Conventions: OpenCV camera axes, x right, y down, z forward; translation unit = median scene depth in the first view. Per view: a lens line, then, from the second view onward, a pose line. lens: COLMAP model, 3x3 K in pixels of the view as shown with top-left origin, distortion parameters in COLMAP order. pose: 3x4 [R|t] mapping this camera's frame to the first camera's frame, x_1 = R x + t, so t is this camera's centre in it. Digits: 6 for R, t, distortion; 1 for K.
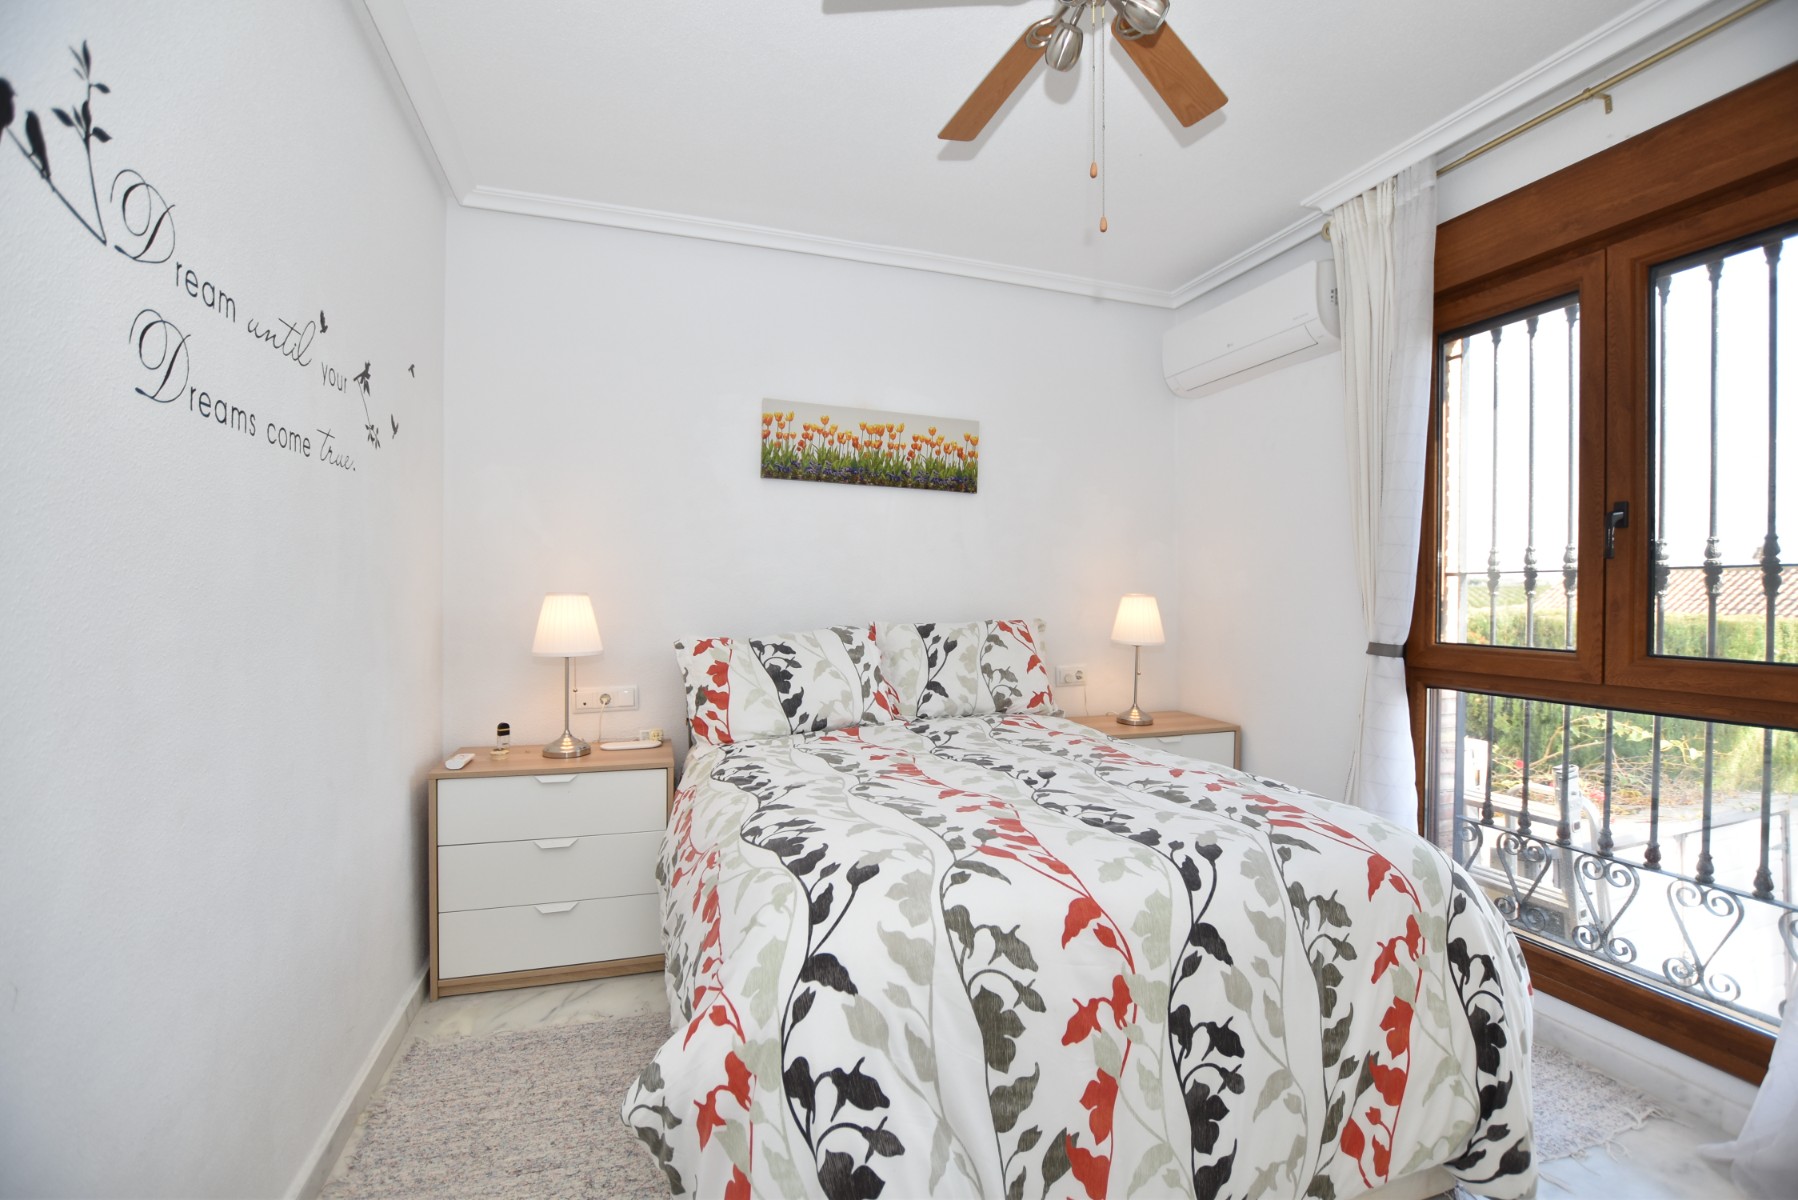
lens RADIAL K [[791.6, 0, 902.6], [0, 791.6, 604.2], [0, 0, 1]] dist [-0.034163, 0.004930]
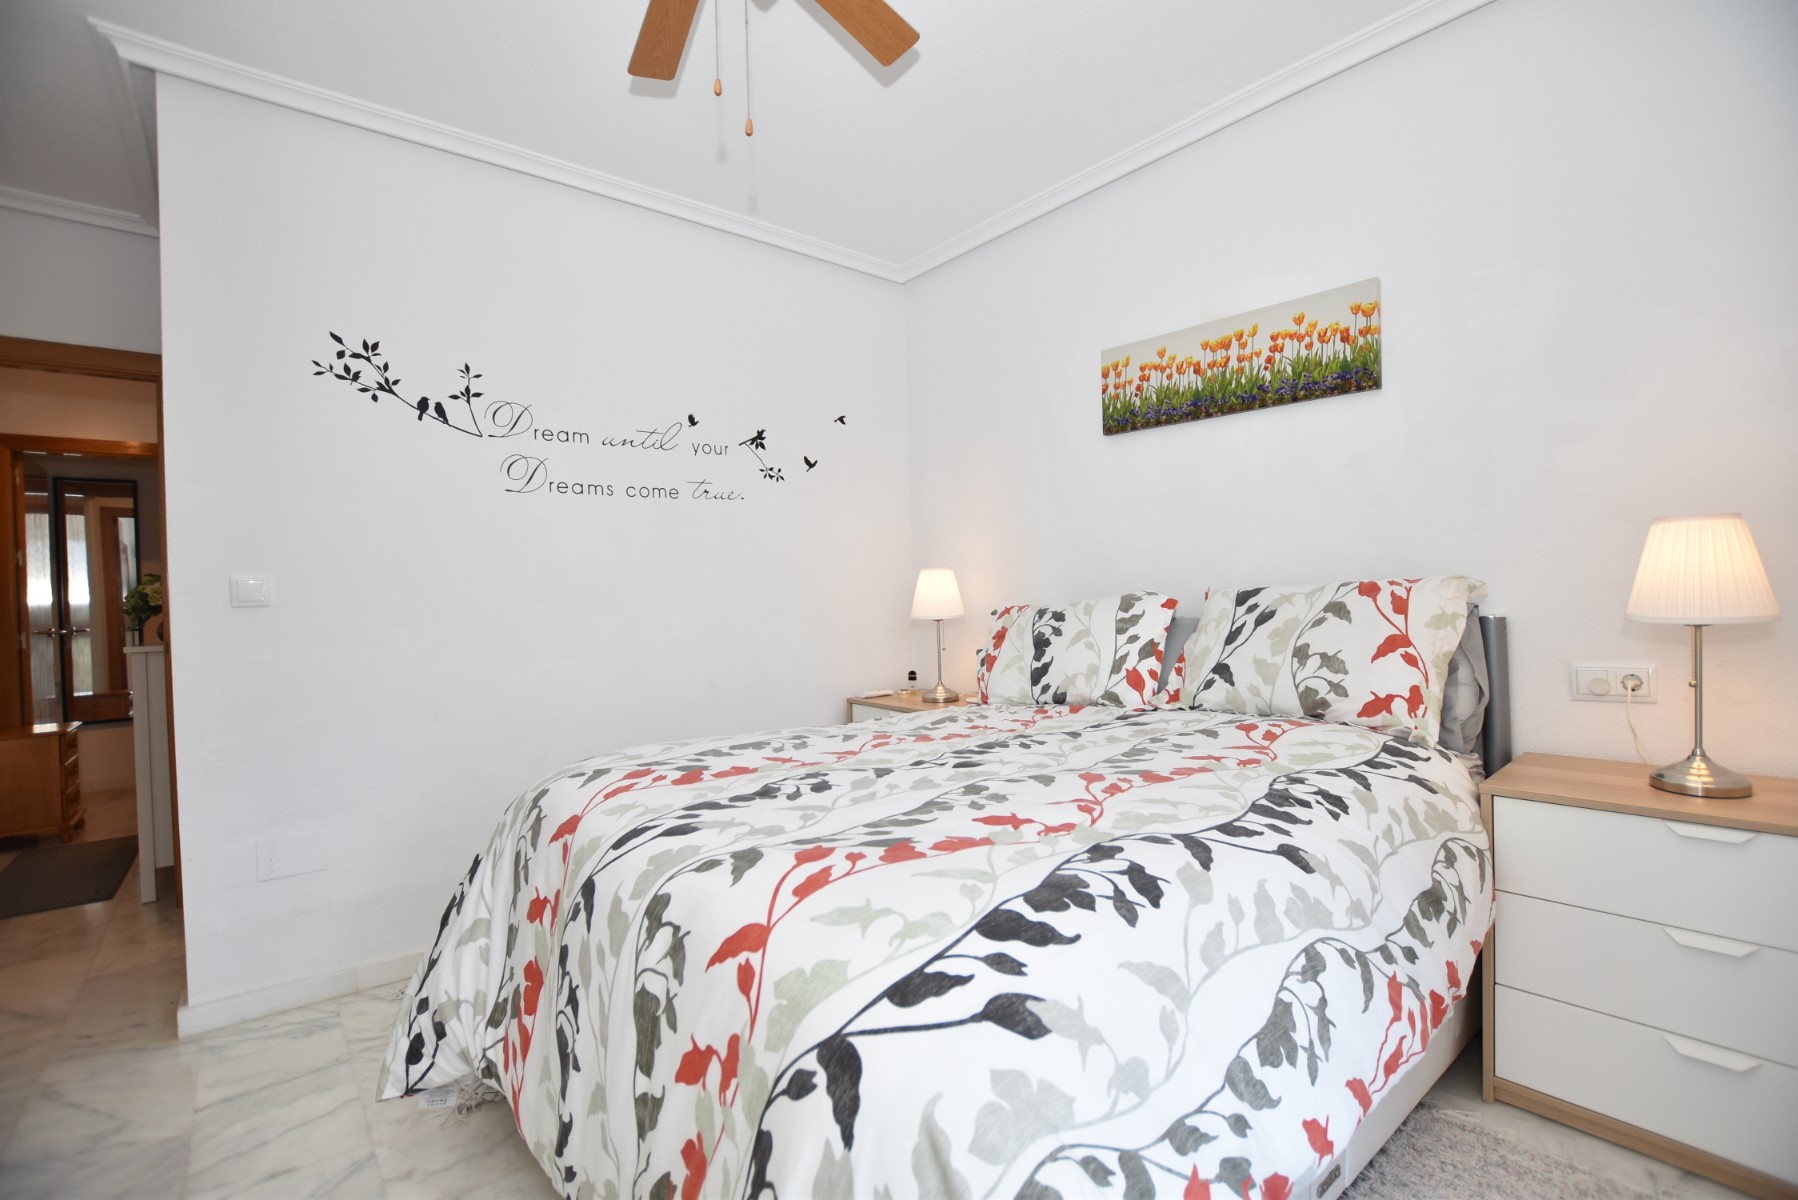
lens RADIAL K [[791.6, 0, 902.6], [0, 791.6, 604.2], [0, 0, 1]] dist [-0.034163, 0.004930]
pose [[0.363543, -0.005858, -0.931559, 0.699512], [0.018233, 0.999833, 0.000829, 0.039416], [0.931399, -0.017287, 0.363589, 0.501933]]
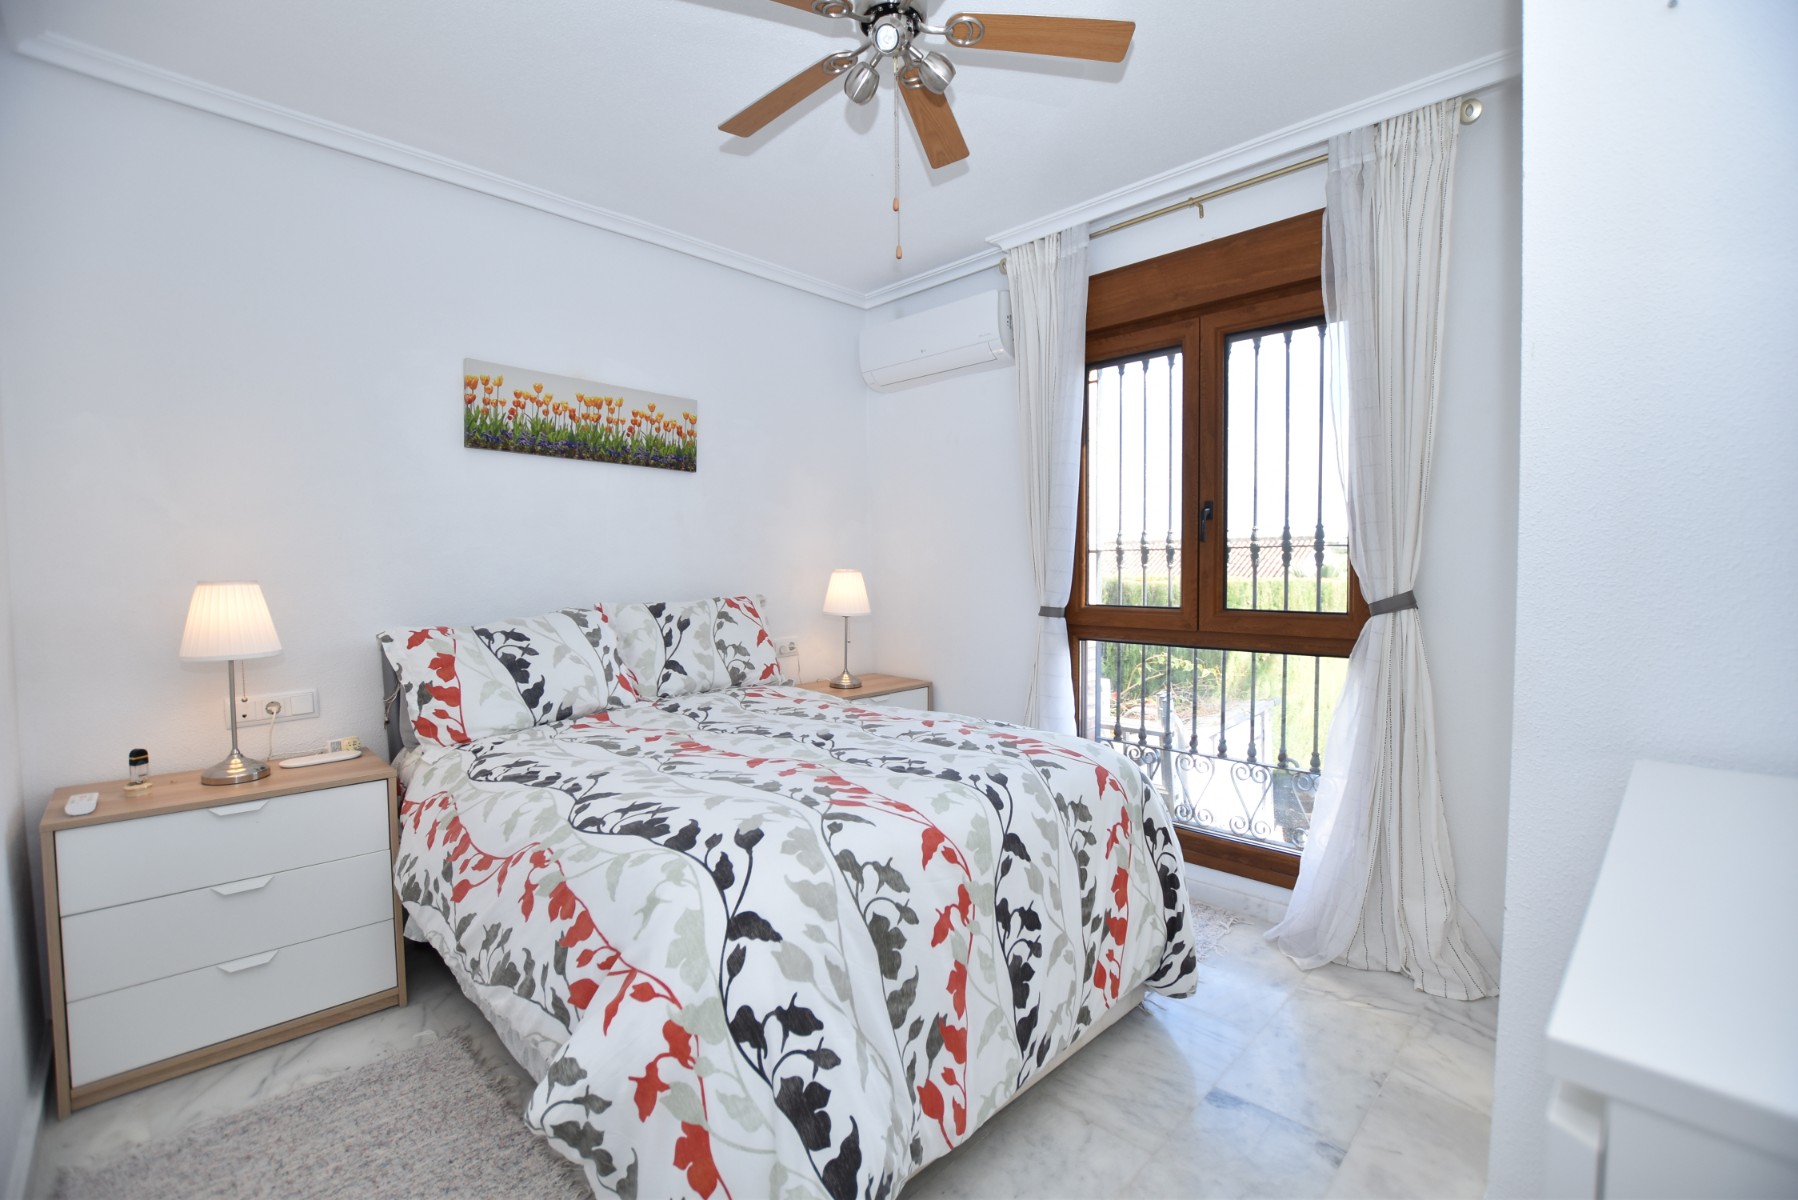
lens RADIAL K [[791.6, 0, 902.6], [0, 791.6, 604.2], [0, 0, 1]] dist [-0.034163, 0.004930]
pose [[0.891304, -0.034824, 0.452068, -0.167948], [0.018714, 0.999022, 0.040061, -0.009458], [-0.453021, -0.027246, 0.891084, -0.025981]]
